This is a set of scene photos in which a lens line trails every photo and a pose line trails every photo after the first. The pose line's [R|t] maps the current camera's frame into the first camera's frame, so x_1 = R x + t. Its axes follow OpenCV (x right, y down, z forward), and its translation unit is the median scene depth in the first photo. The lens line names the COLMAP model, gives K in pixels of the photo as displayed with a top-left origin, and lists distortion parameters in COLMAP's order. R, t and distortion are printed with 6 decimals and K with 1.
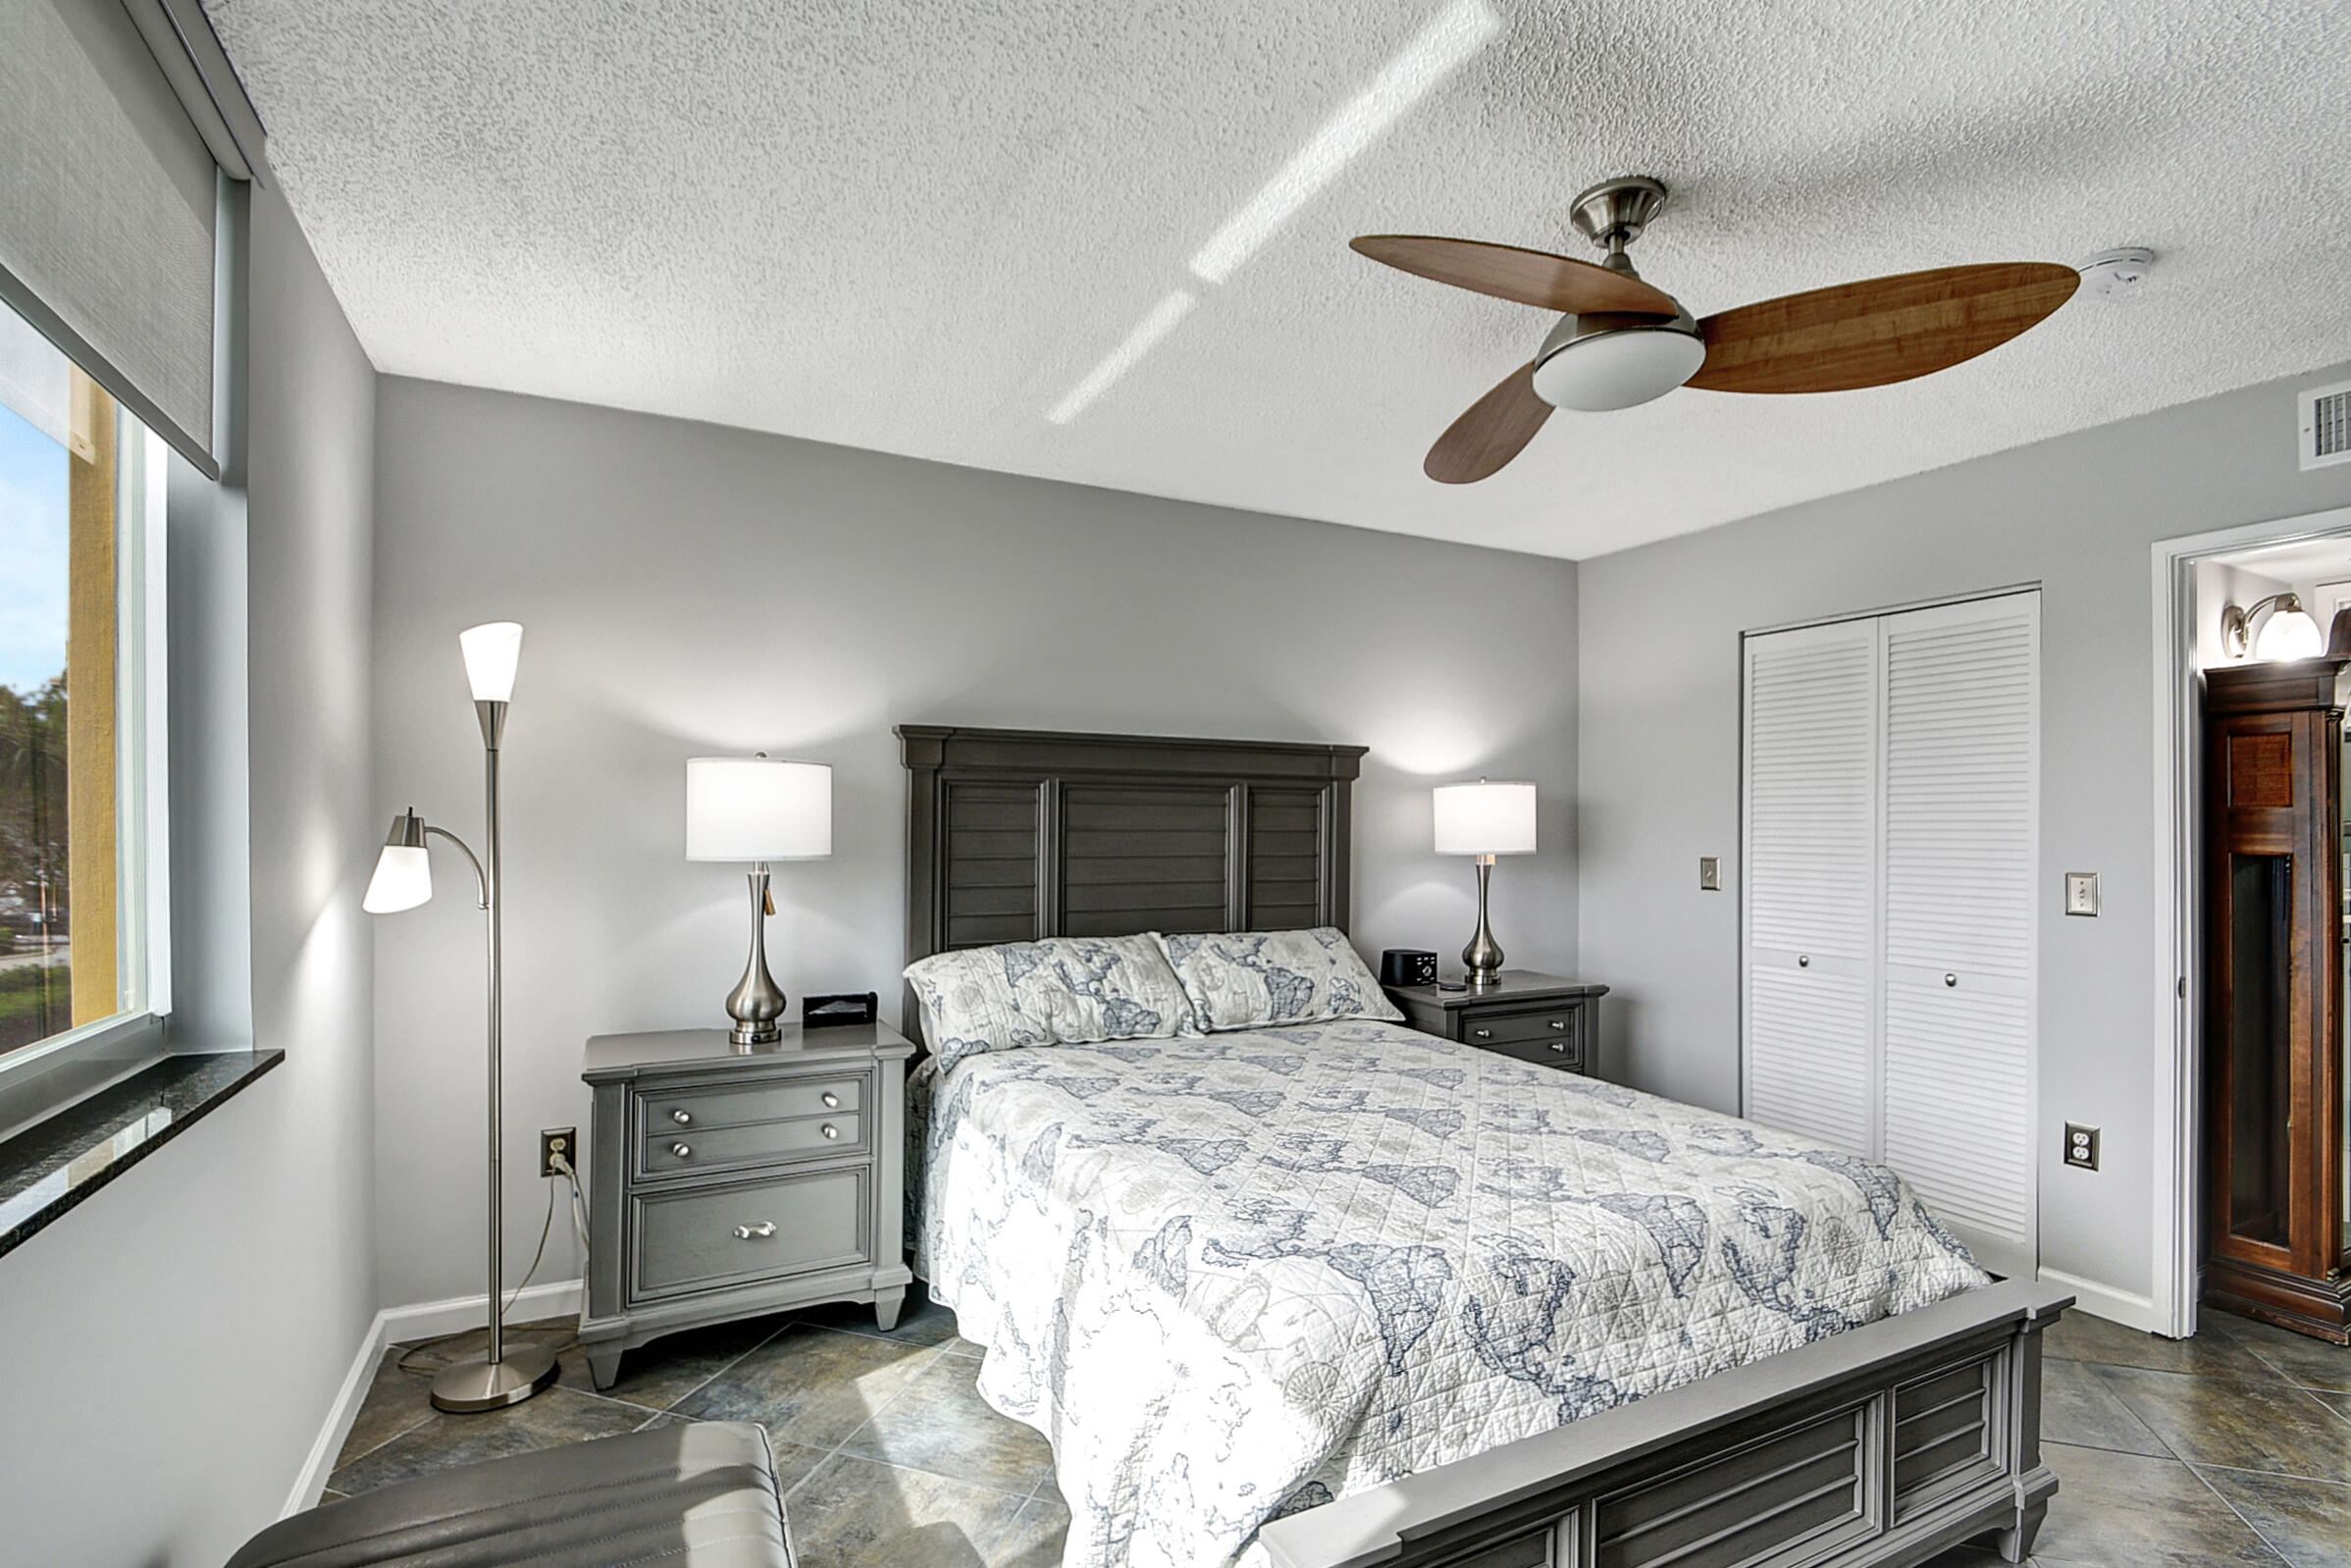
lens RADIAL K [[1046.6, 0, 1168.2], [0, 1046.6, 822.1], [0, 0, 1]] dist [0.000479, 0.000172]
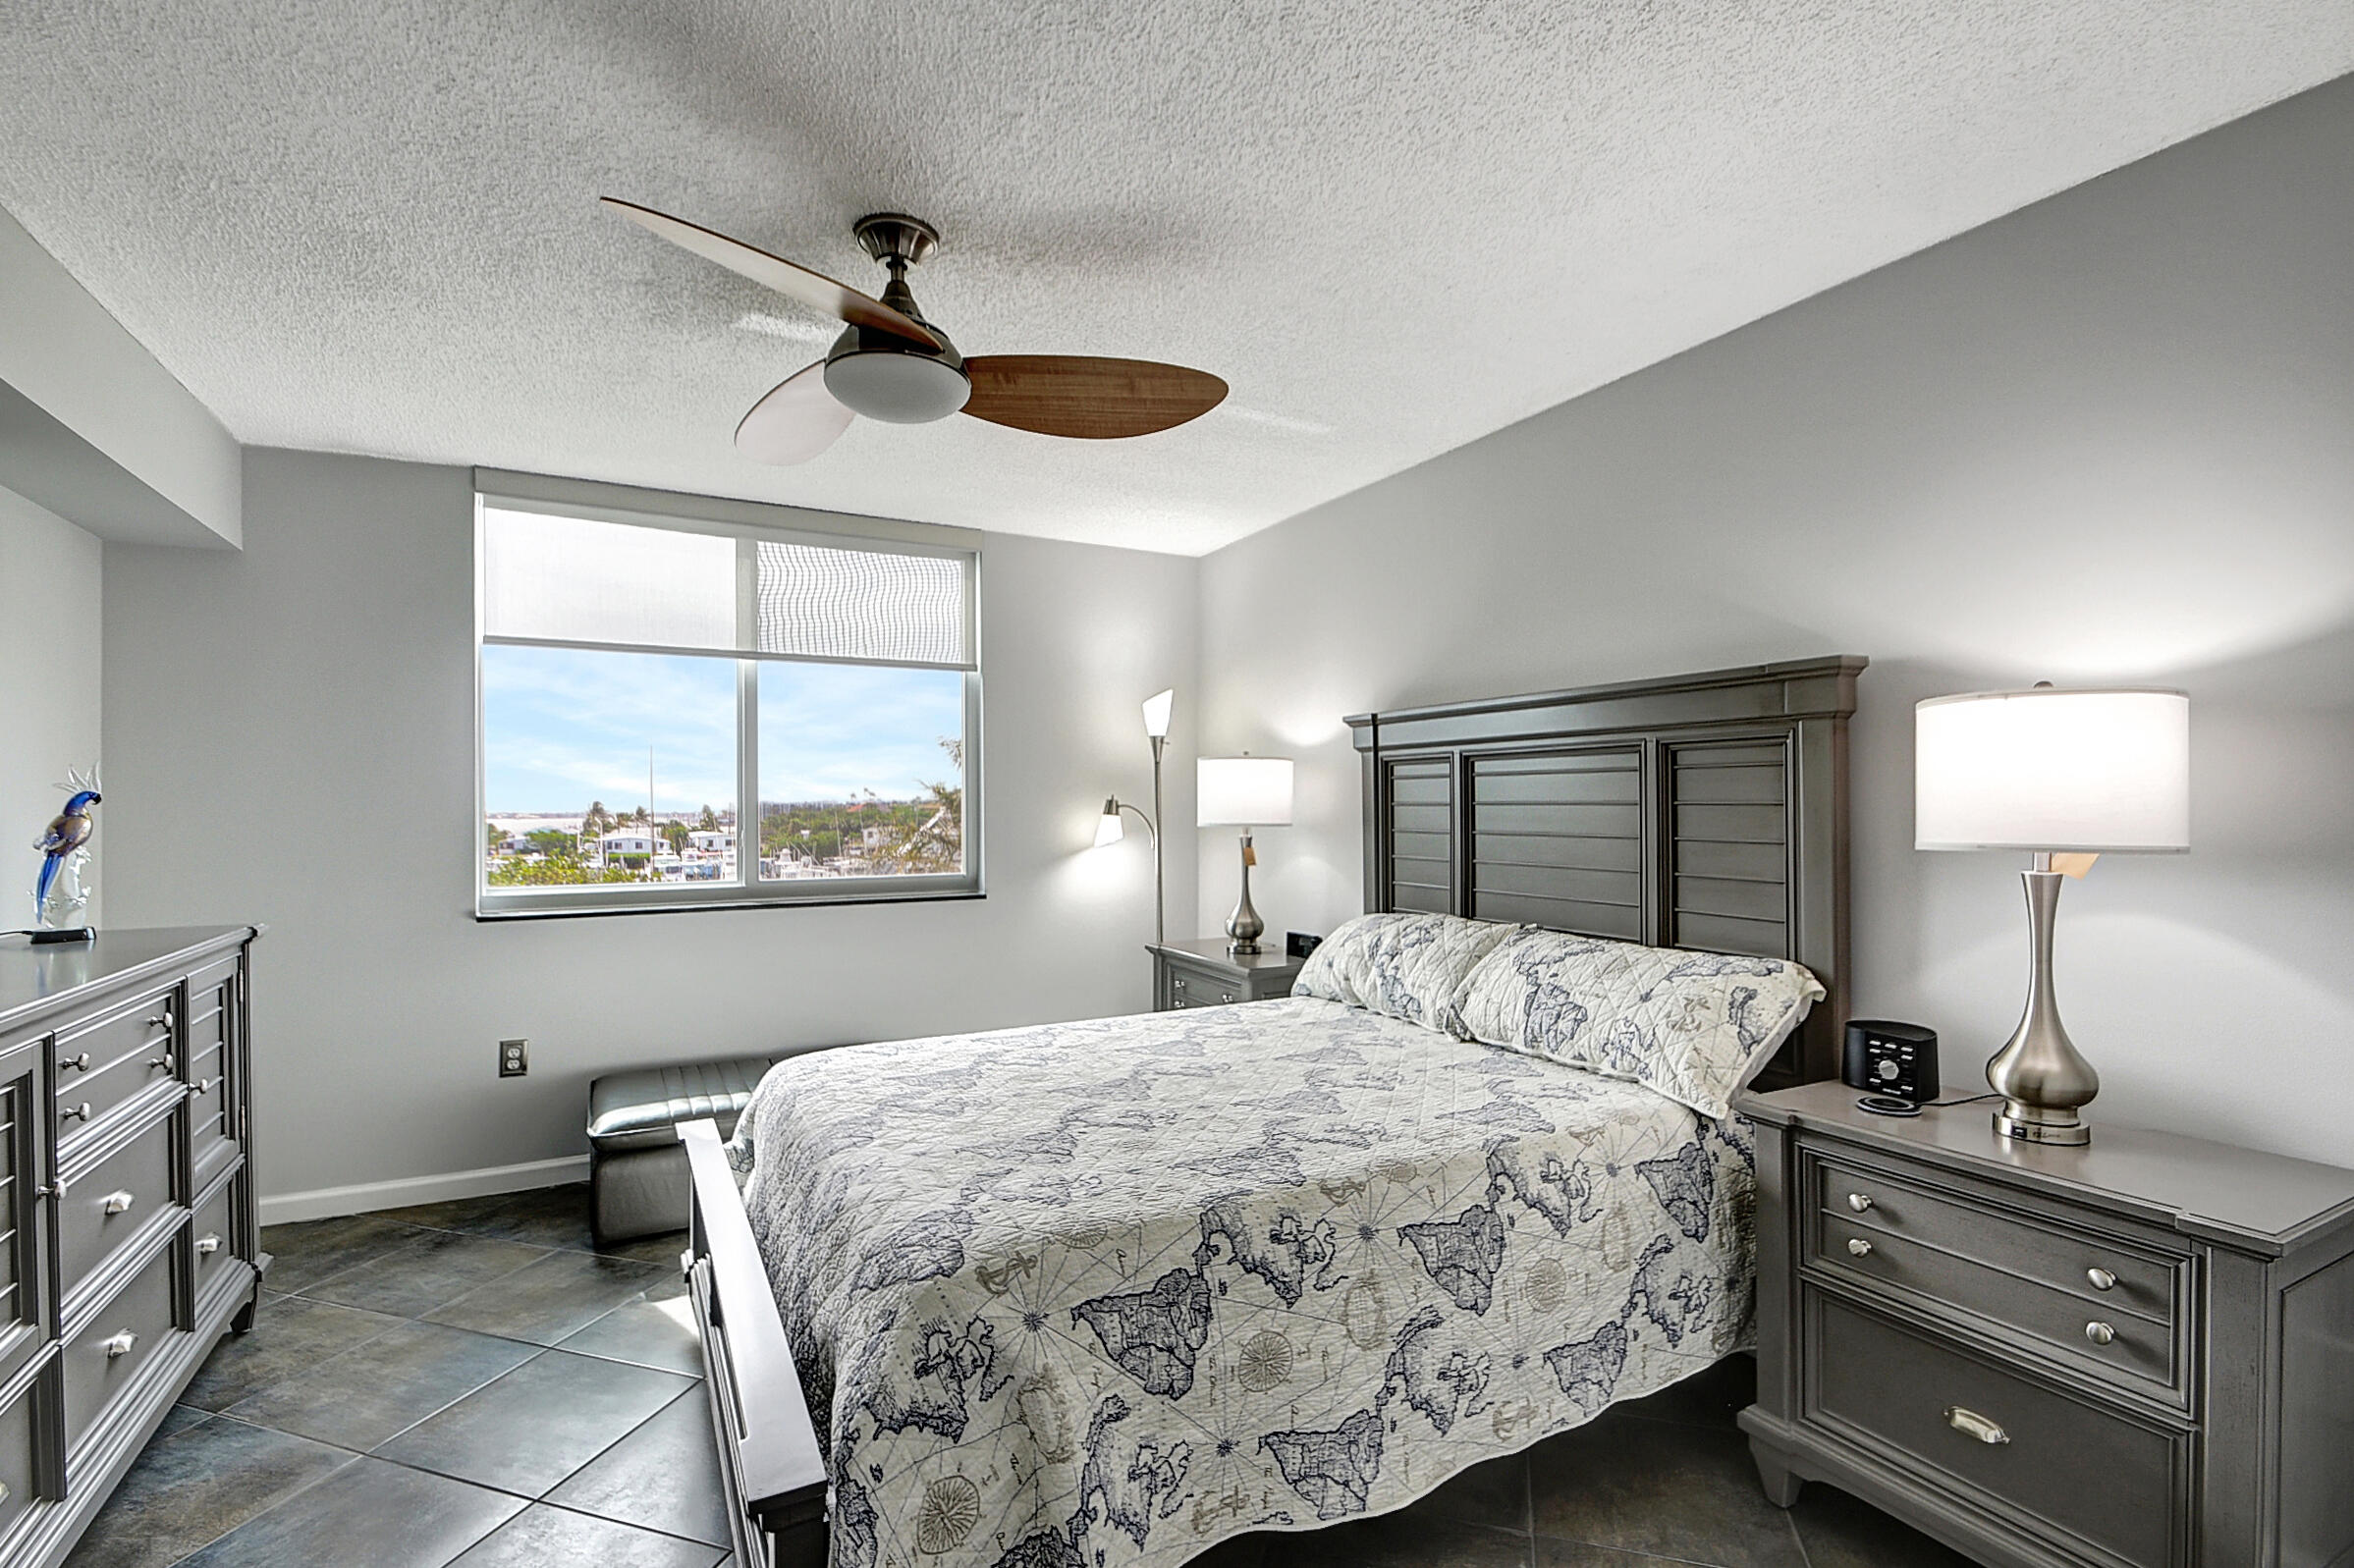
lens RADIAL K [[1084.1, 0, 1177.0], [0, 1084.1, 784.0], [0, 0, 1]] dist [-0.000694, -0.000015]
pose [[0.010600, -0.027486, -0.999566, 1.245497], [0.008310, 0.999590, -0.027398, 0.019436], [0.999909, -0.008016, 0.010824, 1.012980]]
